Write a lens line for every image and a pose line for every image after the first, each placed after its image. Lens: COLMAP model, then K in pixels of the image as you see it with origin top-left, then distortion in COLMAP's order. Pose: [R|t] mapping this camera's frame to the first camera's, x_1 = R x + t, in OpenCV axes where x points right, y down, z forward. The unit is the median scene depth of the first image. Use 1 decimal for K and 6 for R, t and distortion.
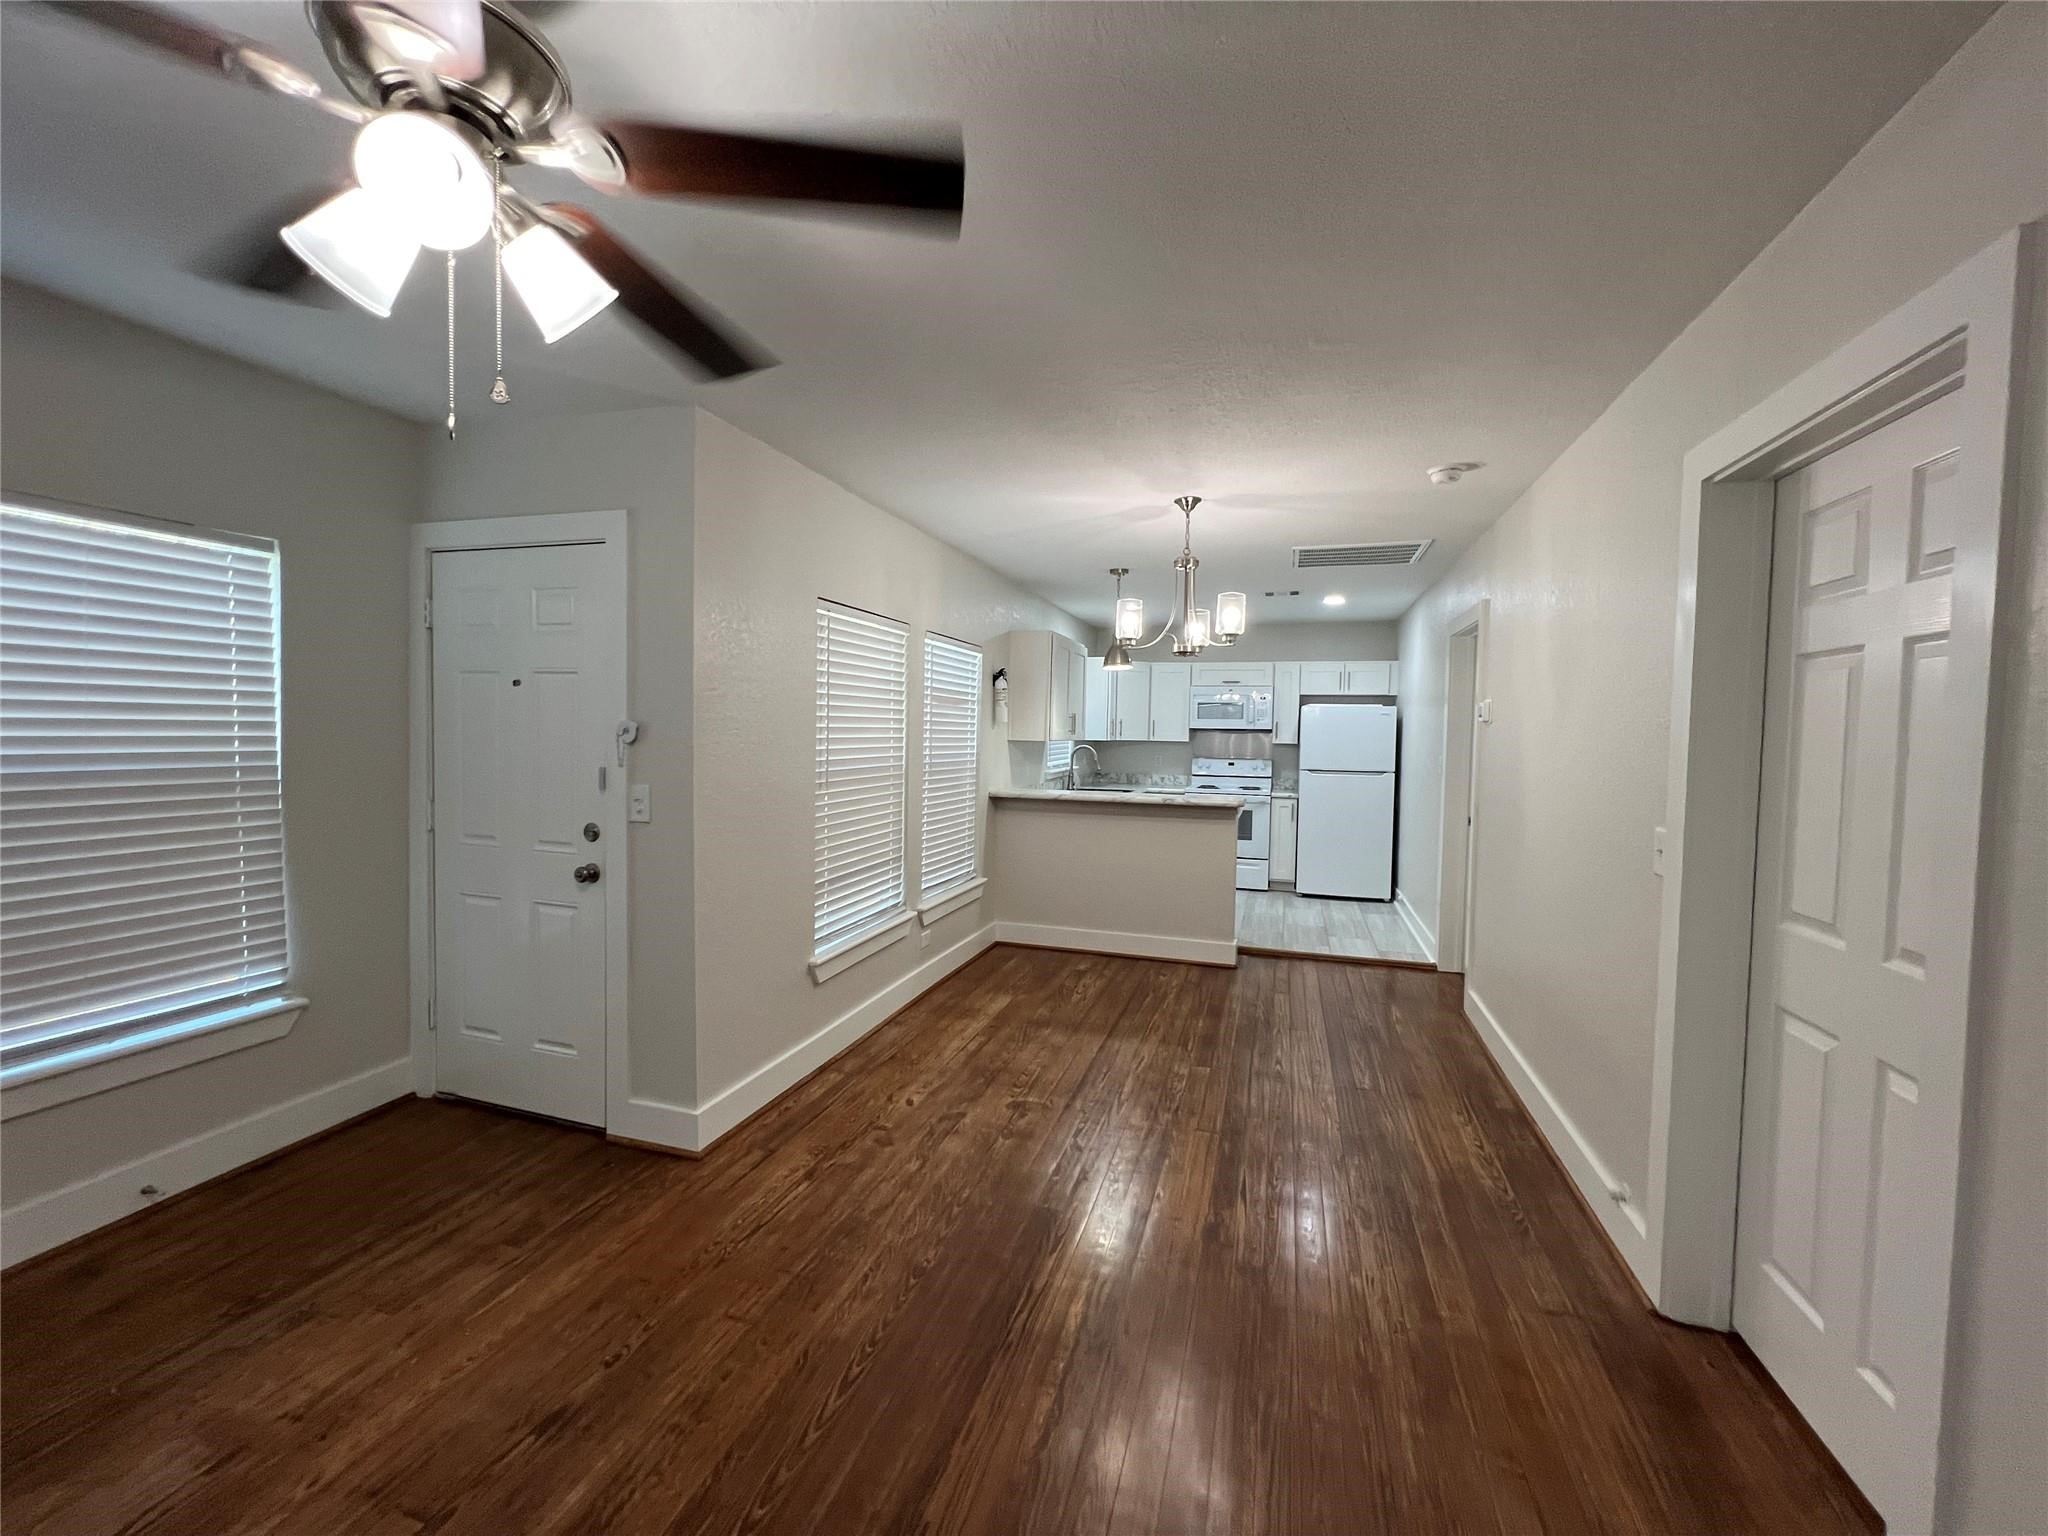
lens RADIAL K [[819.6, 0, 1024.0], [0, 819.6, 768.0], [0, 0, 1]] dist [-0.002382, 0.000241]
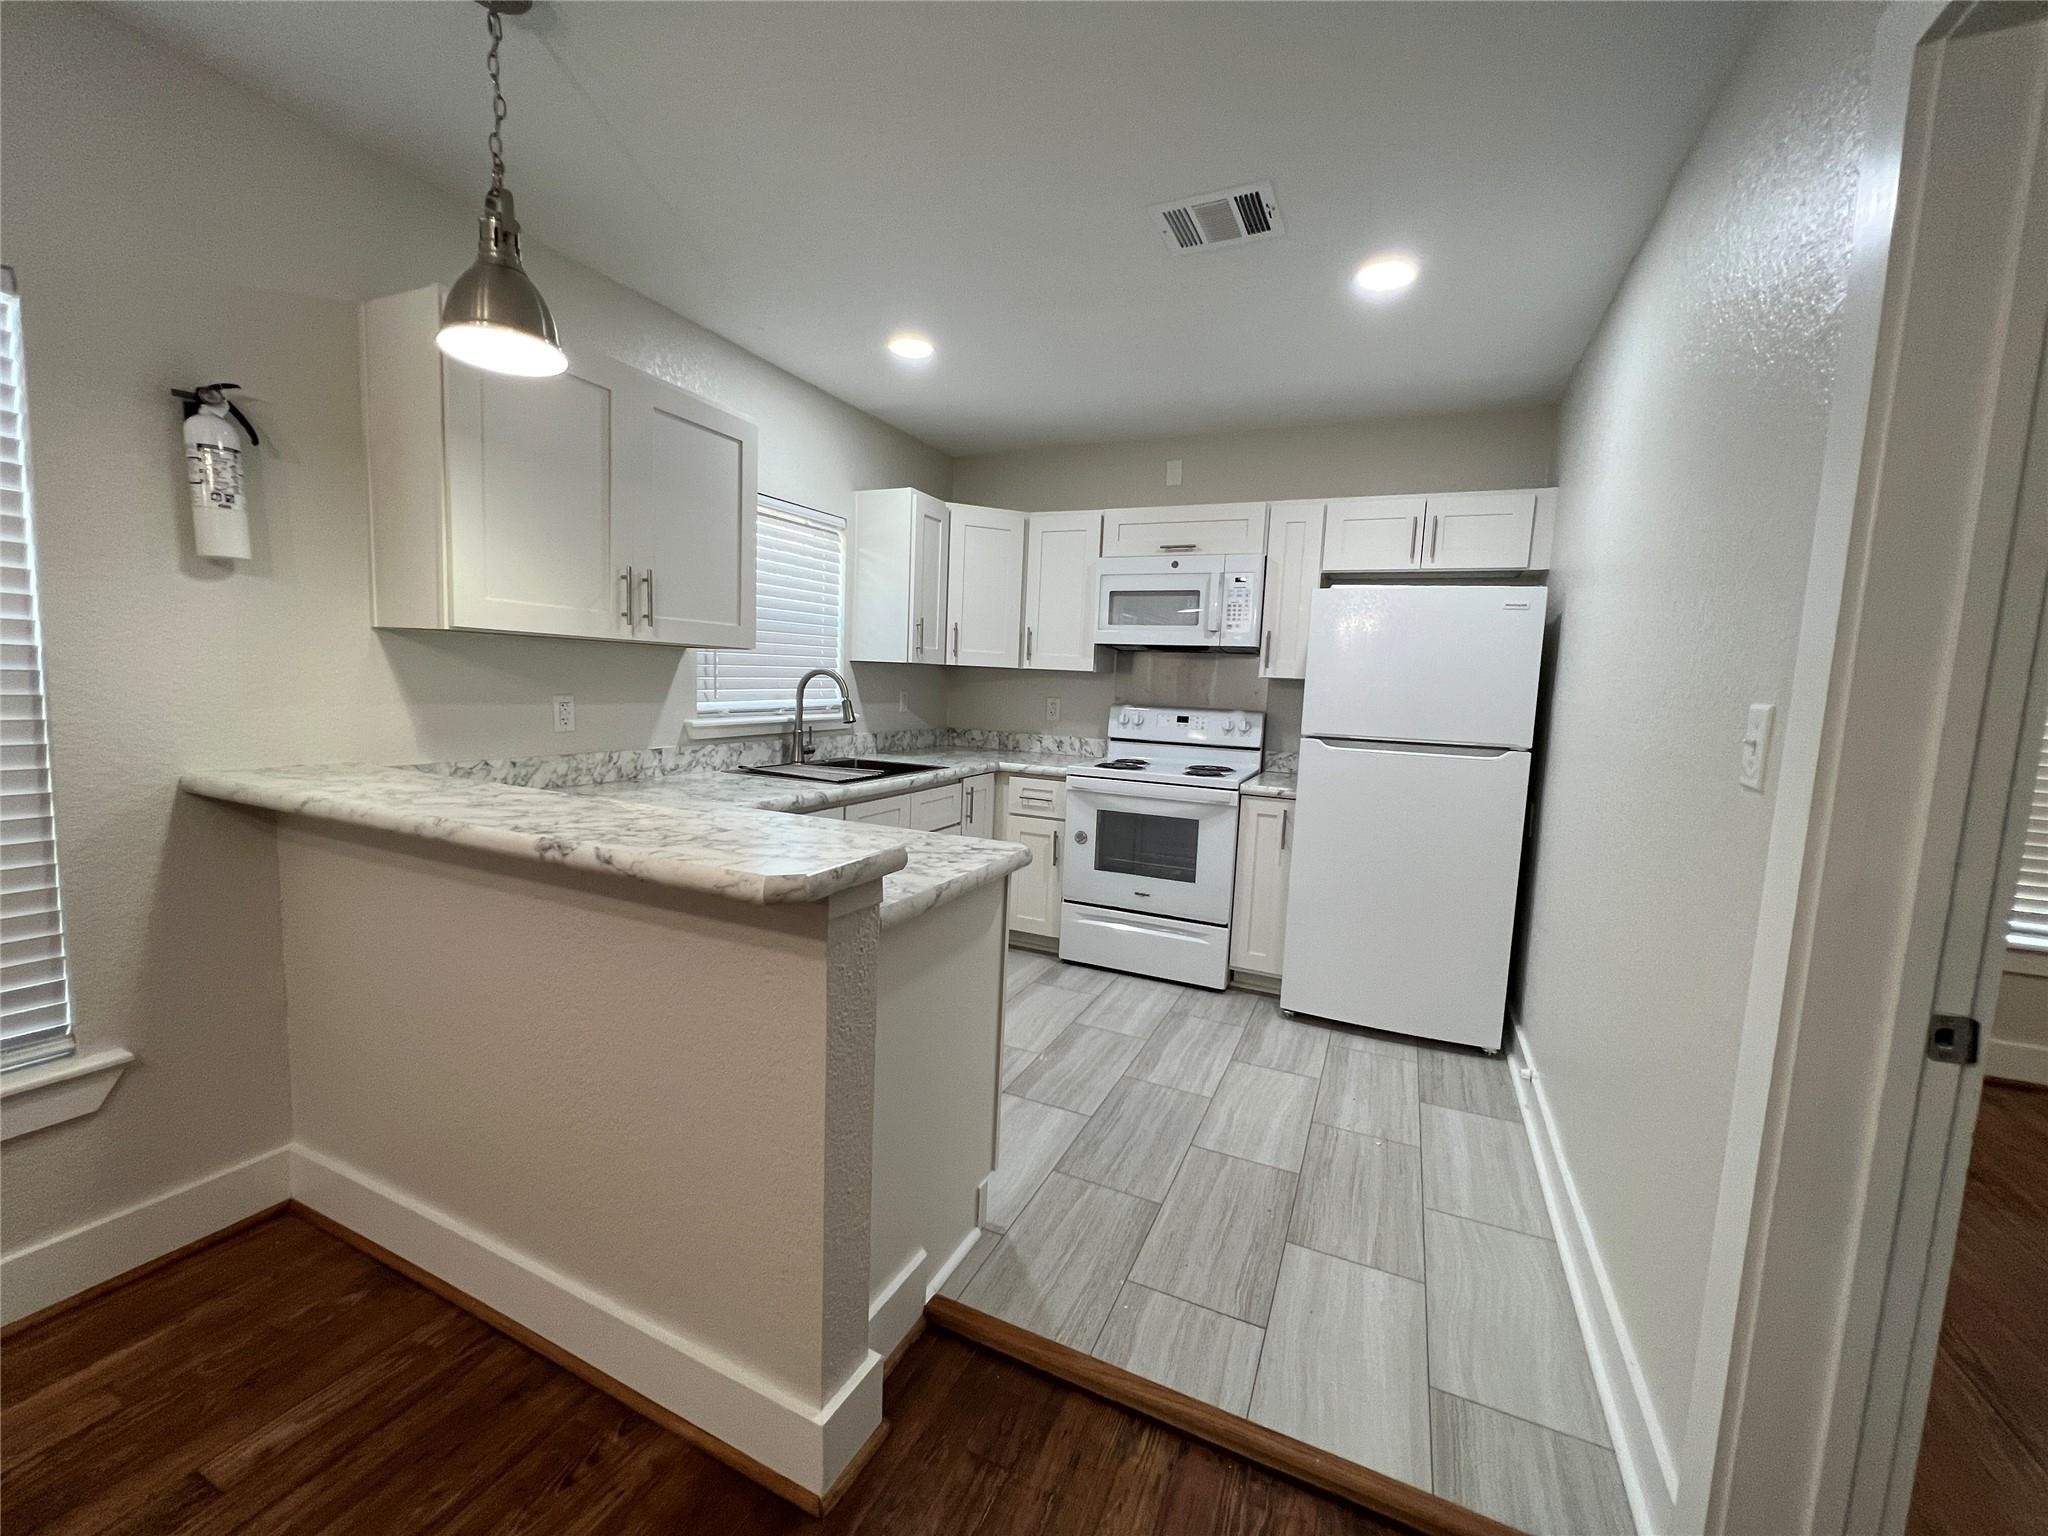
lens RADIAL K [[819.6, 0, 1024.0], [0, 819.6, 768.0], [0, 0, 1]] dist [-0.002382, 0.000241]
pose [[0.991980, 0.037845, -0.120593, 0.243000], [-0.030708, 0.997695, 0.060506, -0.002874], [0.122605, -0.056318, 0.990856, 0.545281]]
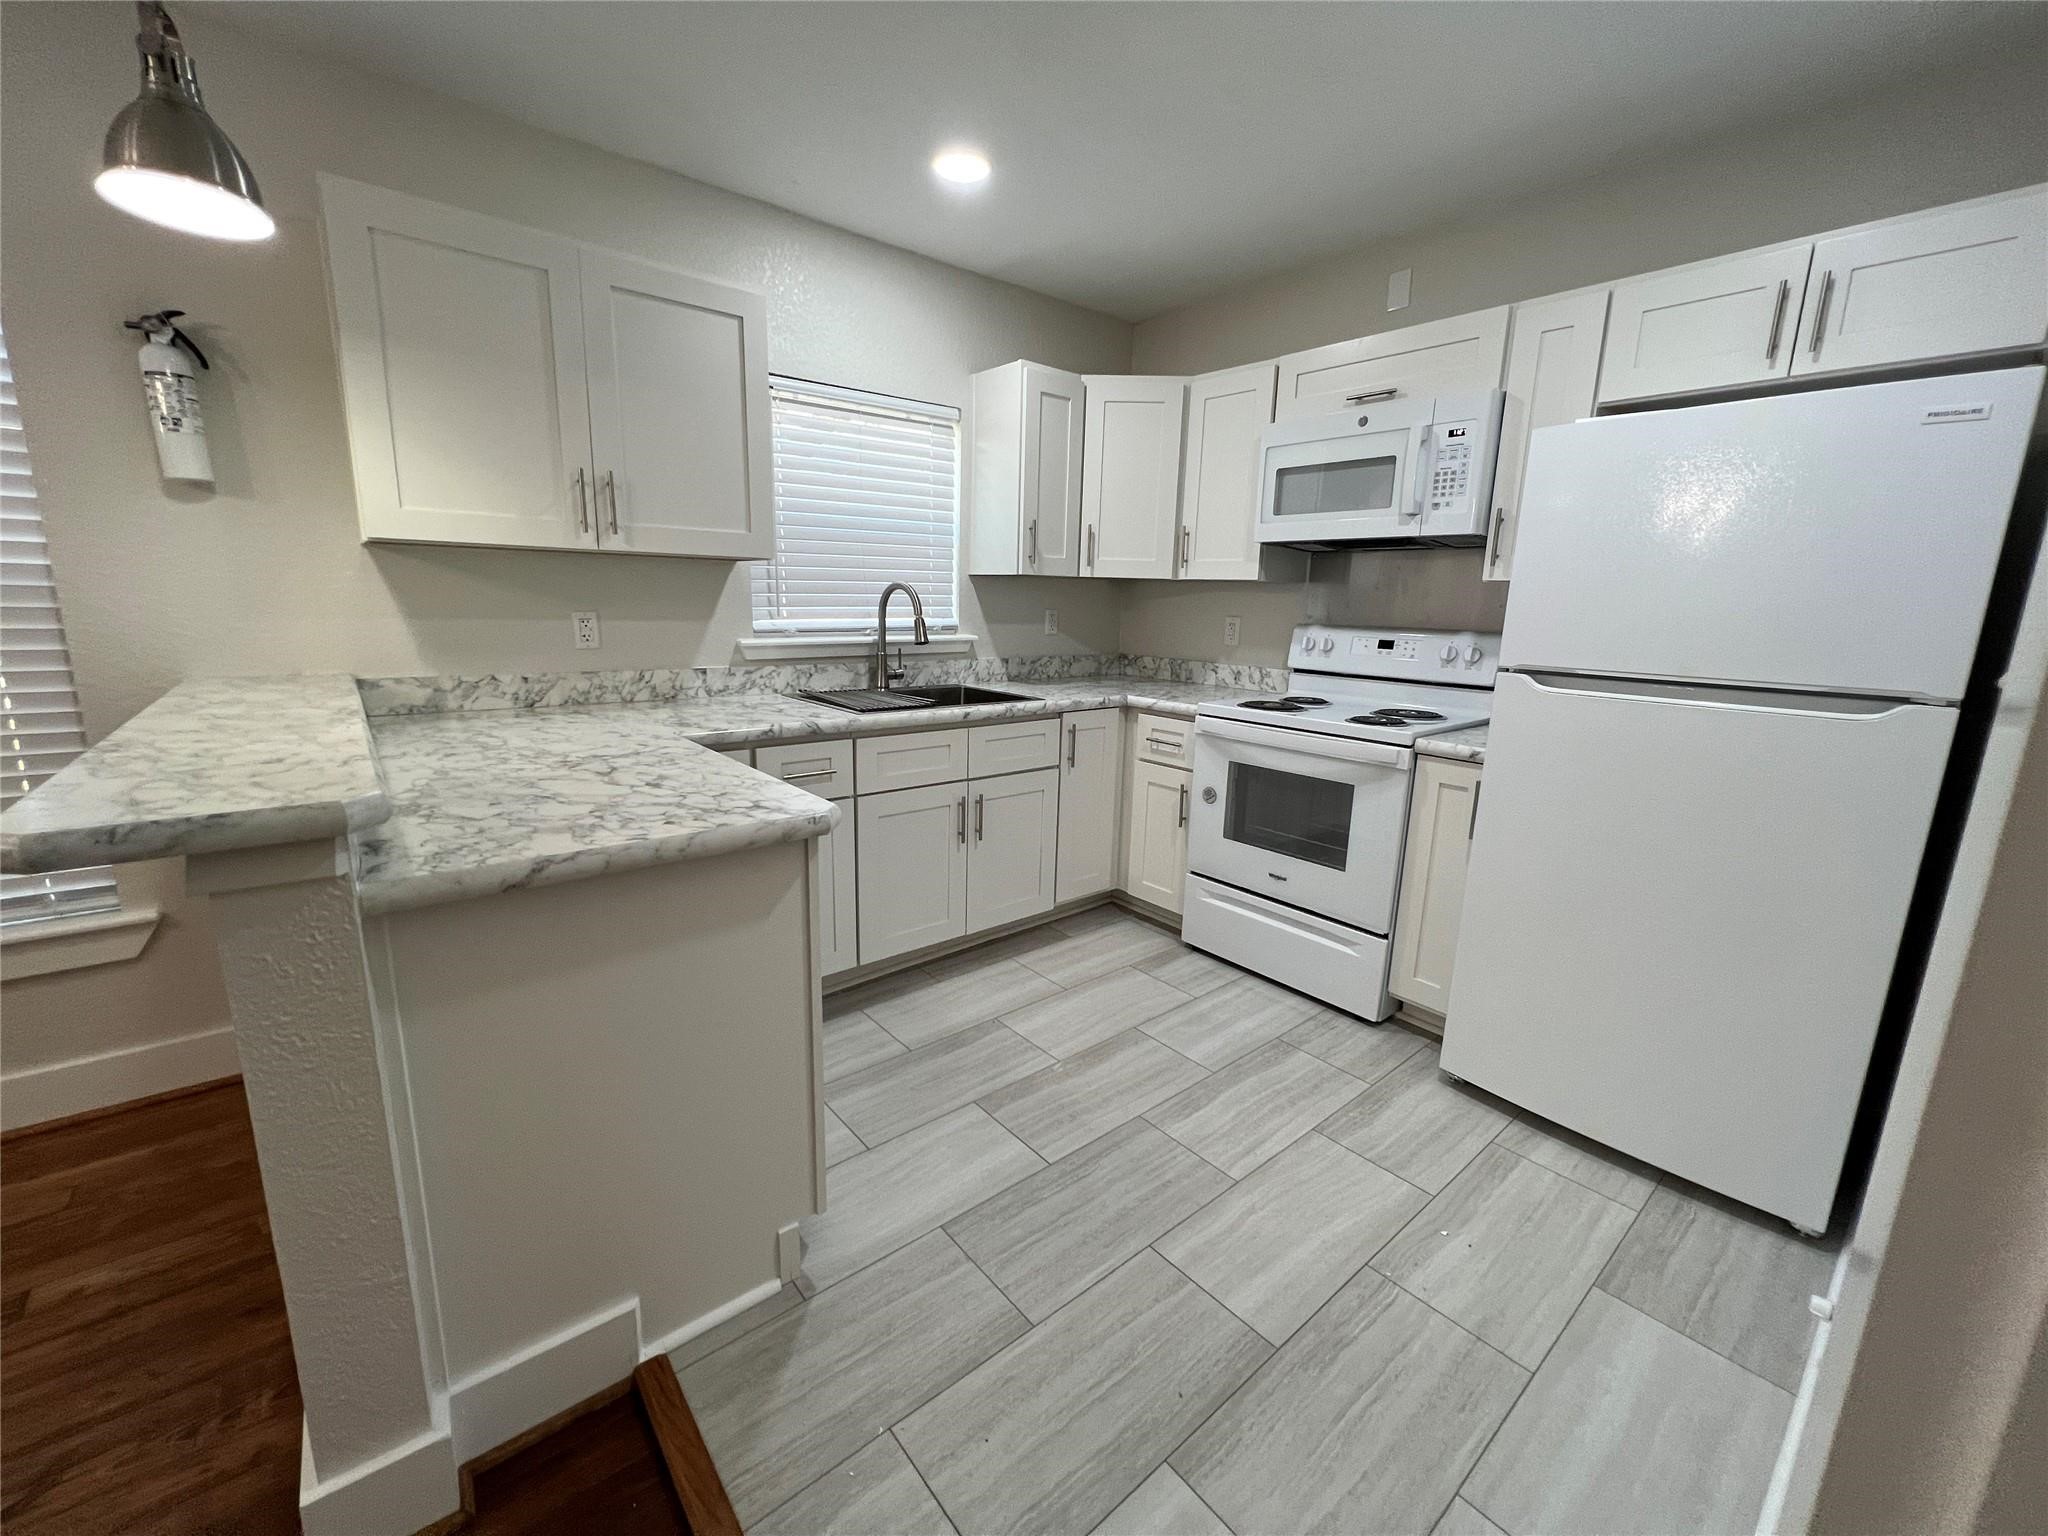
lens RADIAL K [[819.6, 0, 1024.0], [0, 819.6, 768.0], [0, 0, 1]] dist [-0.002382, 0.000241]
pose [[0.842081, 0.115880, -0.526756, 0.351400], [-0.036324, 0.986614, 0.158975, -0.003128], [0.538127, -0.114736, 0.835018, 0.672636]]
